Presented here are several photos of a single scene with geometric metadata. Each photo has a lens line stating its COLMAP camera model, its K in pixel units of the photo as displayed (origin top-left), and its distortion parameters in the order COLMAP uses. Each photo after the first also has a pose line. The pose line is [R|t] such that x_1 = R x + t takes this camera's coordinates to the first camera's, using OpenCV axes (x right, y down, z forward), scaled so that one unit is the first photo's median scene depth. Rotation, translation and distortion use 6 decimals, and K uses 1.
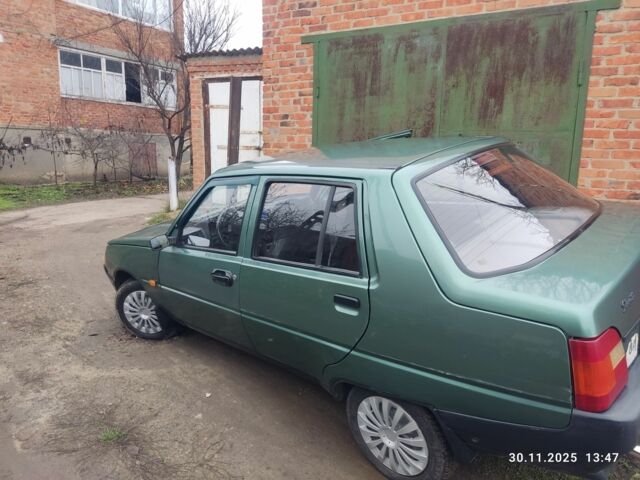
lens RADIAL K [[472.2, 0, 320.0], [0, 472.2, 240.0], [0, 0, 1]] dist [0.105280, -0.134877]
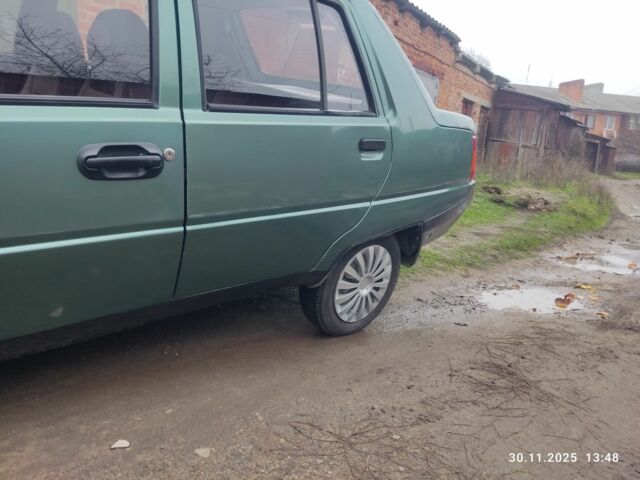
lens RADIAL K [[472.2, 0, 320.0], [0, 472.2, 240.0], [0, 0, 1]] dist [0.105280, -0.134877]
pose [[0.040521, -0.207278, 0.977443, -0.464024], [0.130830, 0.970925, 0.200472, 0.061399], [-0.990576, 0.119756, 0.066461, 0.582830]]
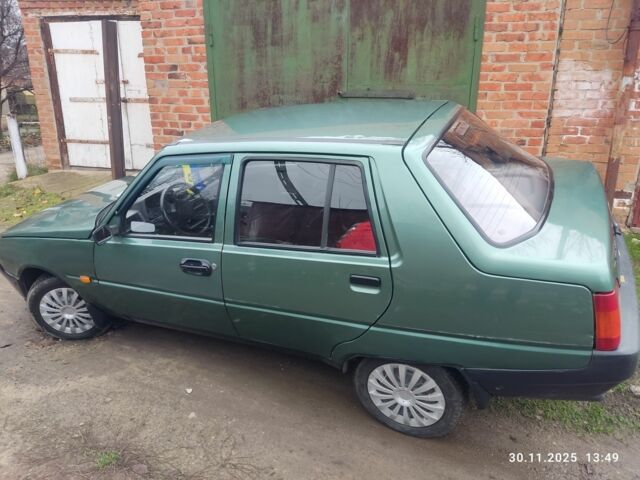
lens RADIAL K [[472.2, 0, 320.0], [0, 472.2, 240.0], [0, 0, 1]] dist [0.105280, -0.134877]
pose [[0.947136, -0.118408, 0.298182, -0.178750], [0.082101, 0.987909, 0.131515, -0.053460], [-0.310149, -0.100082, 0.945405, 0.046437]]
